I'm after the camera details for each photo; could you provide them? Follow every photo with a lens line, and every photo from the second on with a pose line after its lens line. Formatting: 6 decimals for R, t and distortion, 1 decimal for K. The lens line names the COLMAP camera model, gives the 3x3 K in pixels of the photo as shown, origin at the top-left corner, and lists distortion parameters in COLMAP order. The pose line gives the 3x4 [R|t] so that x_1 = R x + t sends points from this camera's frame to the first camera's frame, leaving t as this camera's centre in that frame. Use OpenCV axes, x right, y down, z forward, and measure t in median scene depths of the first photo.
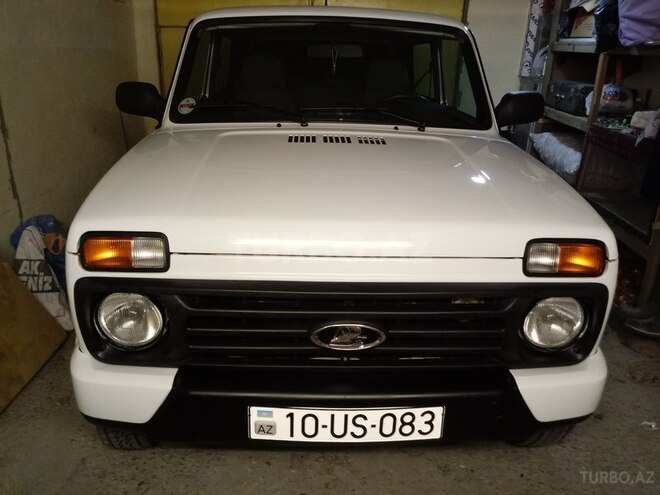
lens RADIAL K [[536.0, 0, 330.0], [0, 536.0, 247.5], [0, 0, 1]] dist [-0.011420, -0.015245]
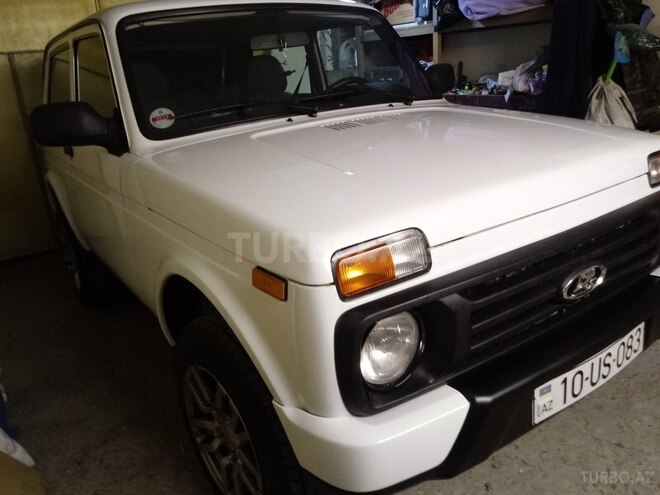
lens RADIAL K [[530.7, 0, 330.0], [0, 530.7, 247.5], [0, 0, 1]] dist [-0.005682, -0.009555]
pose [[0.836648, -0.266195, 0.478707, -0.786232], [0.283727, 0.958193, 0.036946, -0.062223], [-0.468529, 0.104912, 0.877197, 0.342239]]
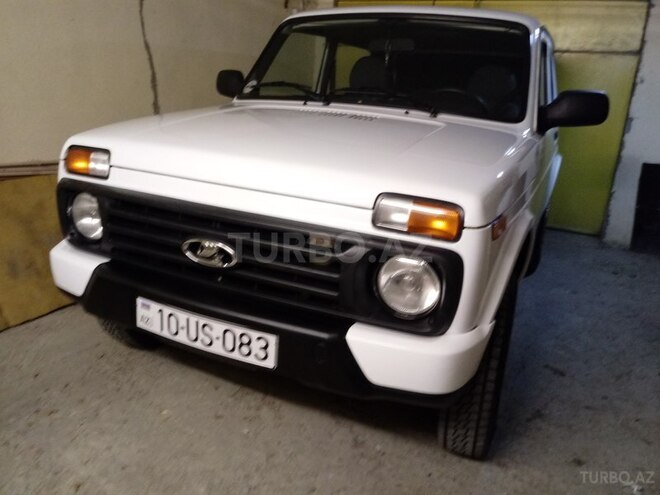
lens RADIAL K [[530.7, 0, 330.0], [0, 530.7, 247.5], [0, 0, 1]] dist [-0.005682, -0.009555]
pose [[0.889308, 0.162115, -0.427609, 0.720817], [-0.190853, 0.981303, -0.024890, 0.129570], [0.415579, 0.103745, 0.903621, 0.078653]]
